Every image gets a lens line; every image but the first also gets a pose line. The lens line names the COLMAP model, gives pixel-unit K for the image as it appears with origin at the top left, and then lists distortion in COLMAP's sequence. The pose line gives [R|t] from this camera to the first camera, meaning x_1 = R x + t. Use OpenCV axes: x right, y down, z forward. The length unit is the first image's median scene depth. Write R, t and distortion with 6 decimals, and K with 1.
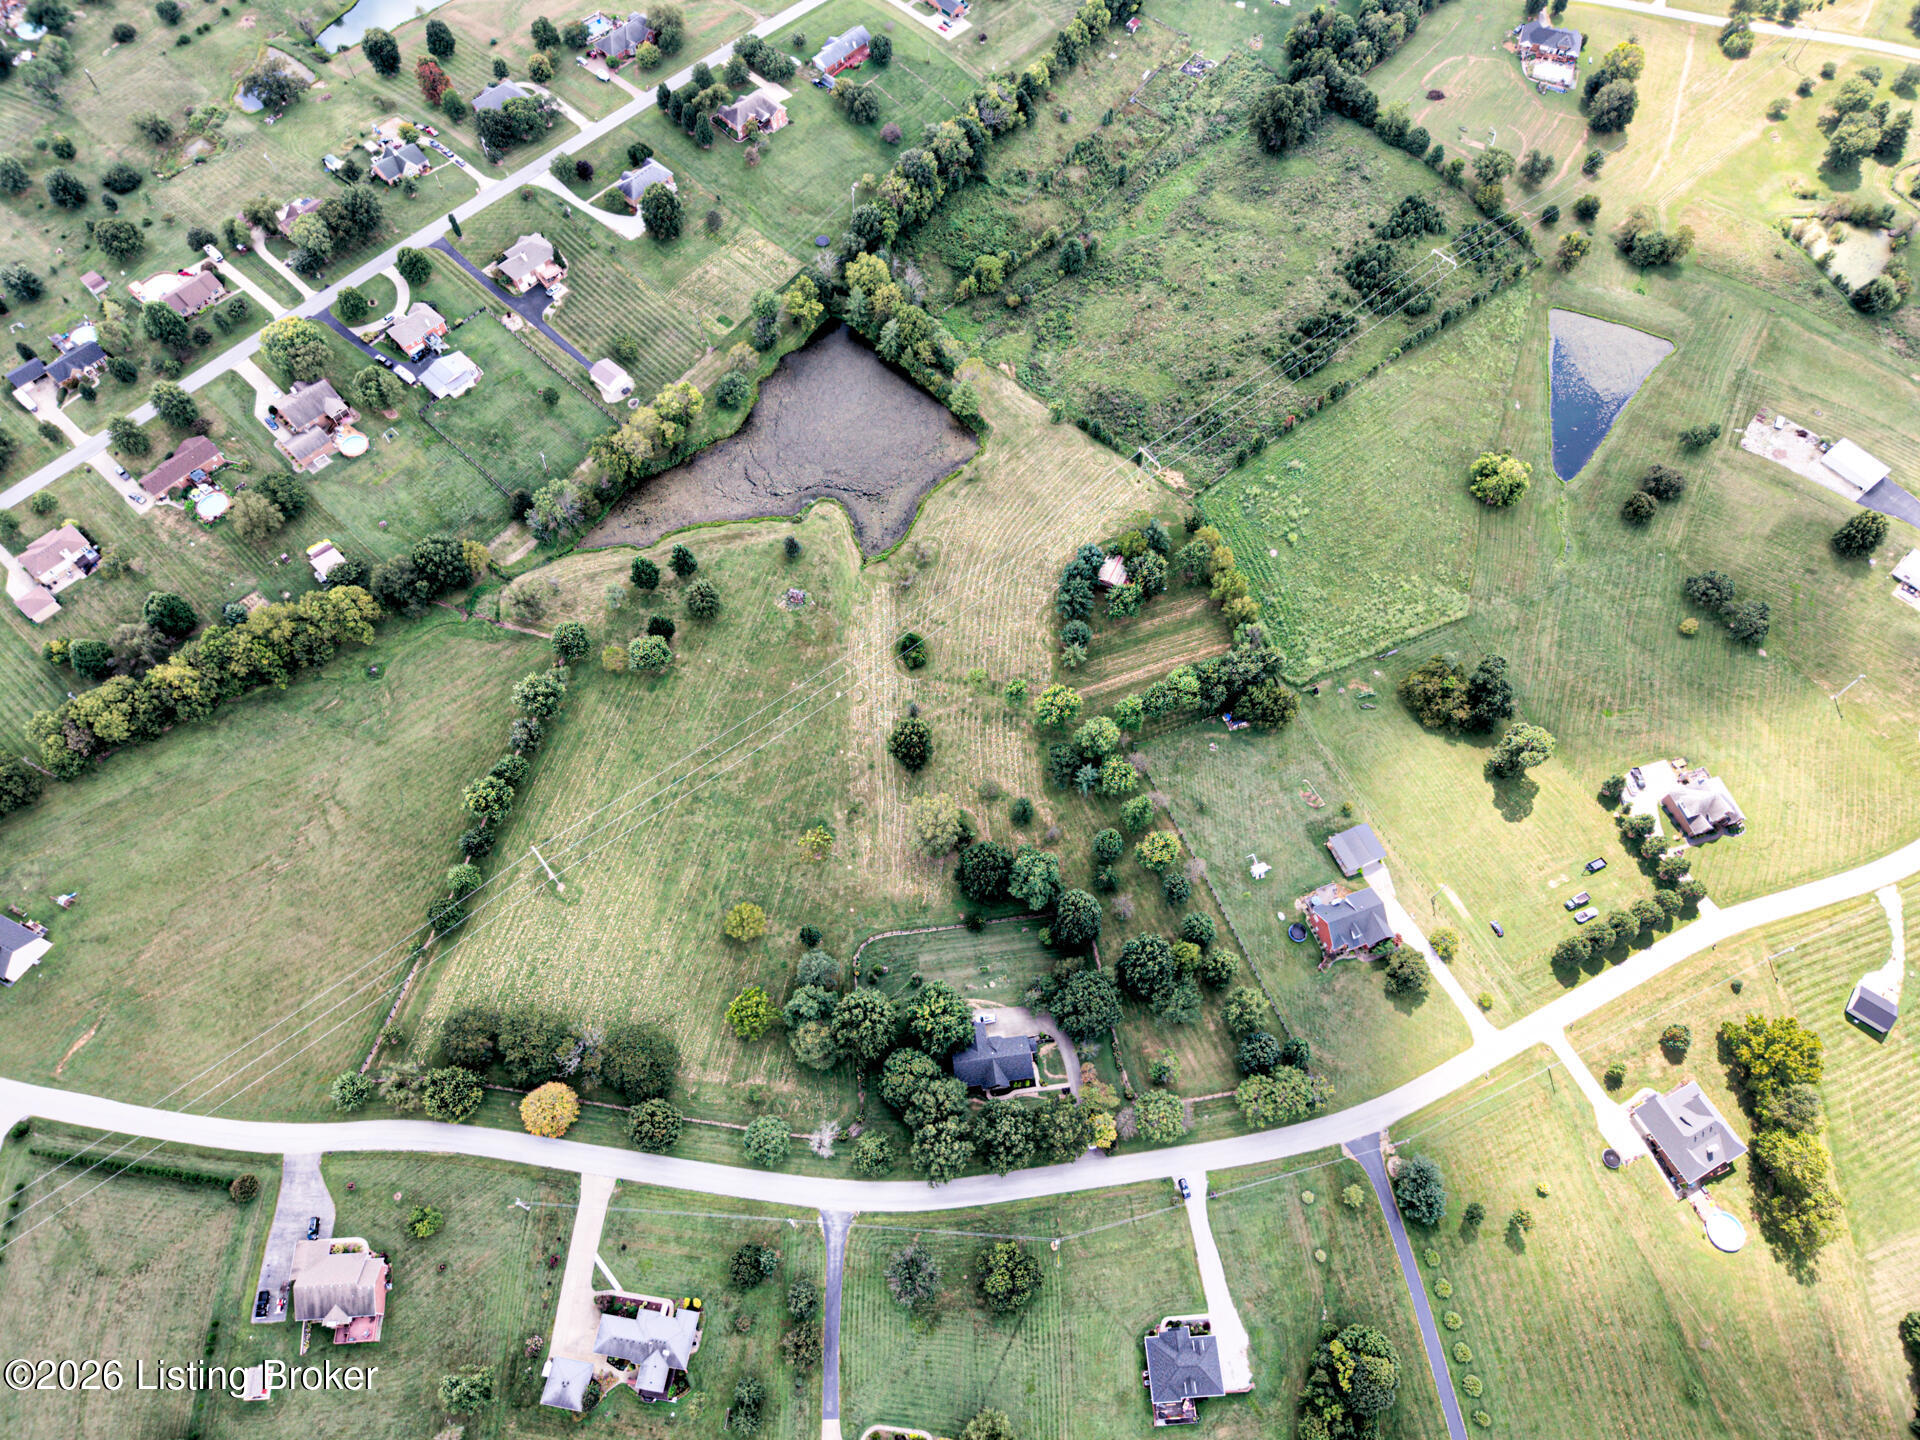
lens RADIAL K [[1374.6, 0, 956.5], [0, 1374.6, 676.6], [0, 0, 1]] dist [0.032079, -0.000326]
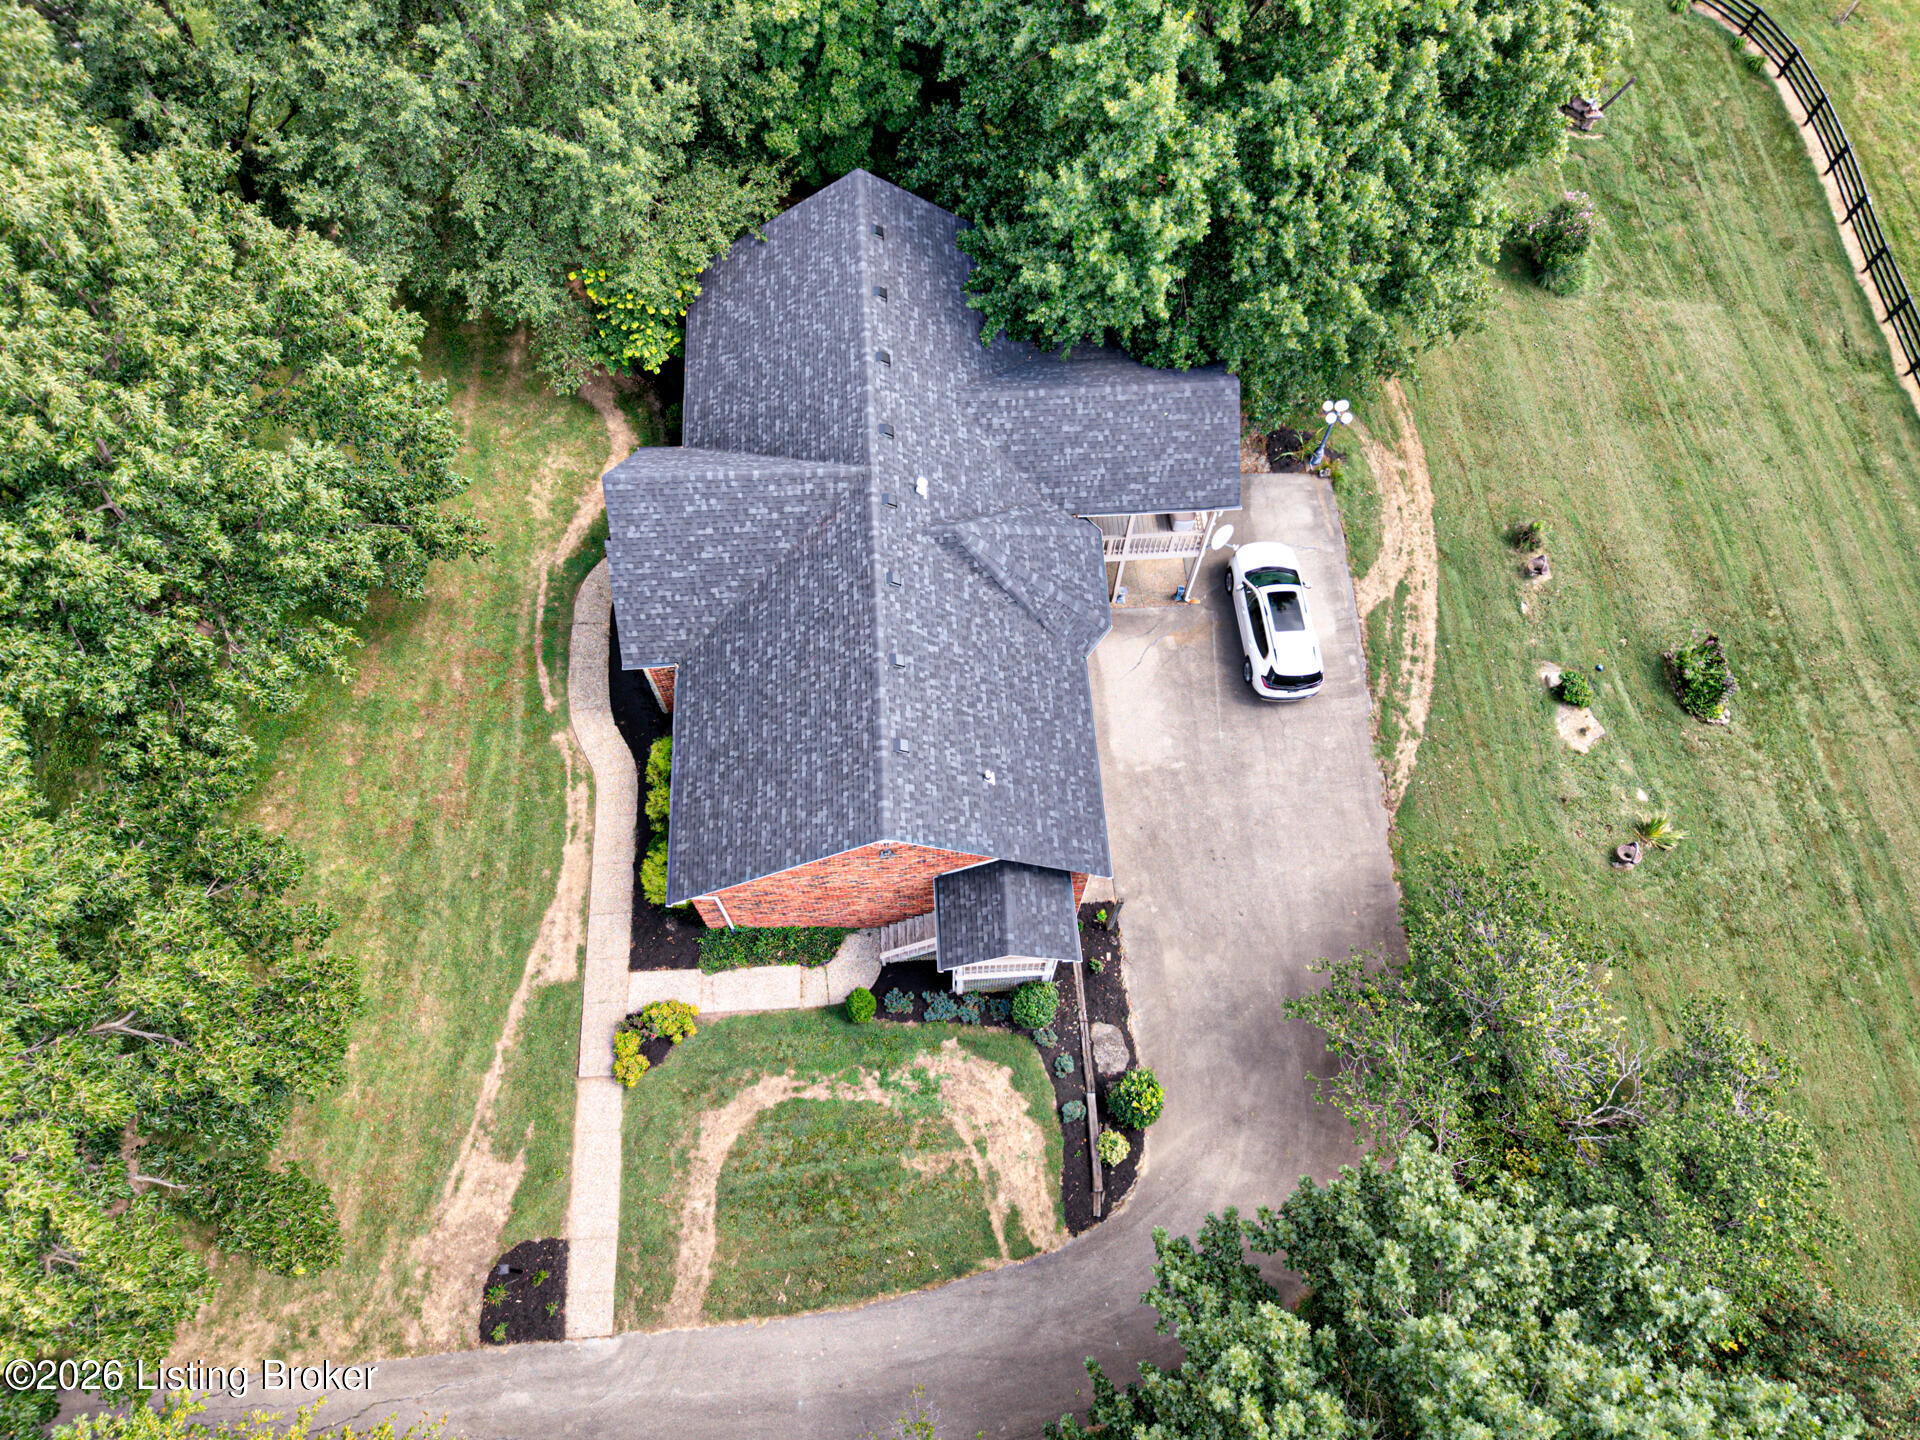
lens RADIAL K [[1309.9, 0, 960.0], [0, 1309.9, 720.0], [0, 0, 1]] dist [0.015845, -0.000009]
pose [[-0.068196, 0.901403, -0.427577, 0.058326], [-0.883042, 0.144920, 0.446357, 0.166292], [0.464312, 0.408008, 0.786094, 0.671083]]
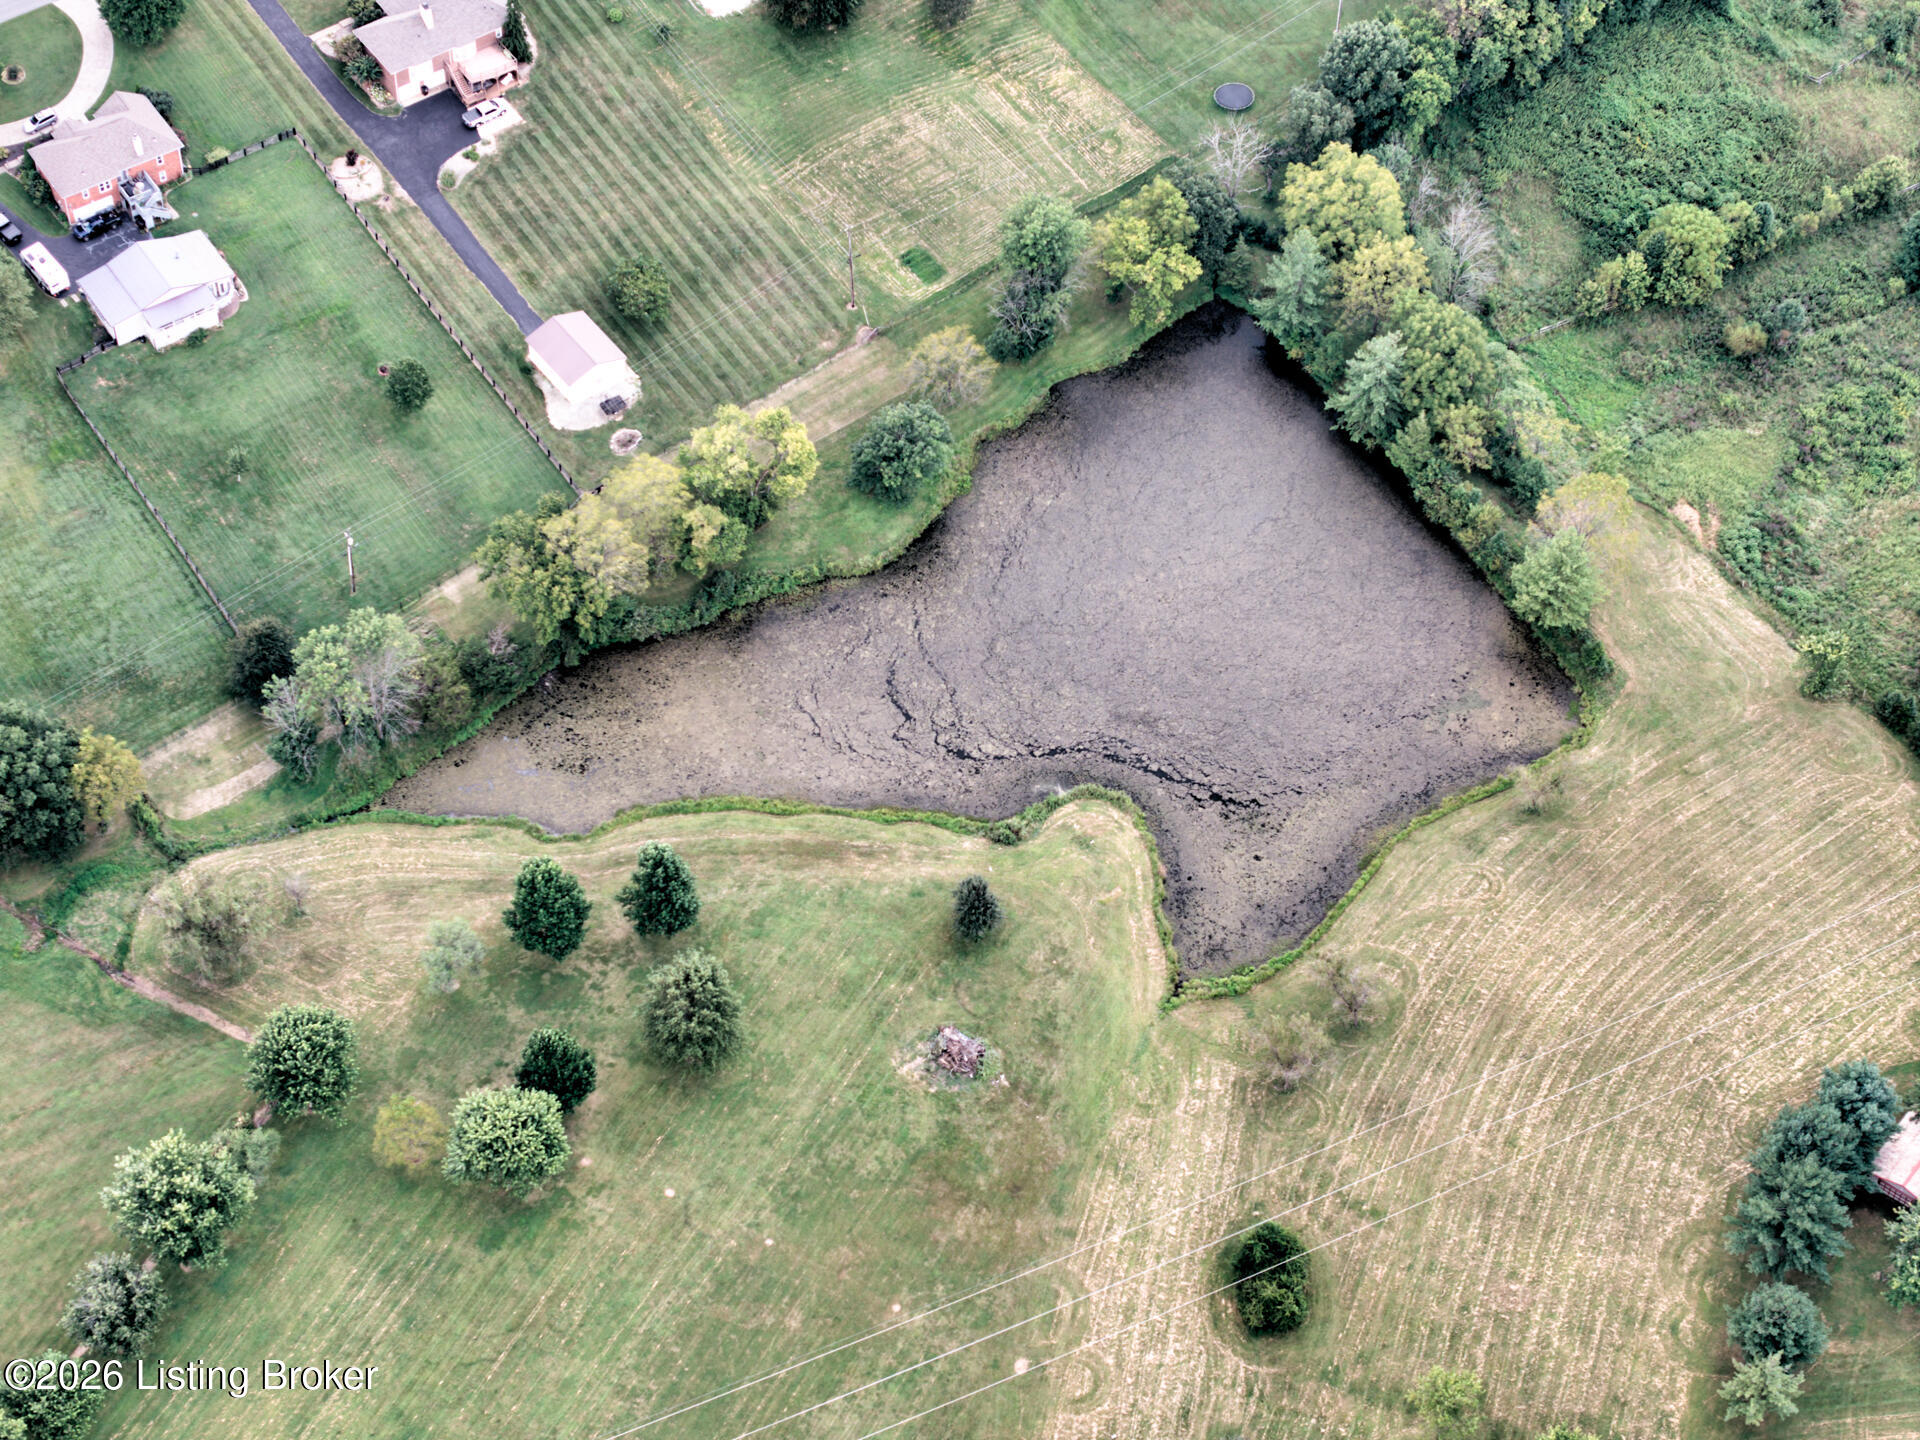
lens RADIAL K [[3808.6, 0, 960.0], [0, 3808.6, 720.0], [0, 0, 1]] dist [-0.018999, 0.201053]
pose [[0.974423, 0.175273, -0.140641, 0.000492], [-0.196059, 0.968915, -0.150879, 0.002714], [0.109825, 0.174594, 0.978497, 0.063455]]
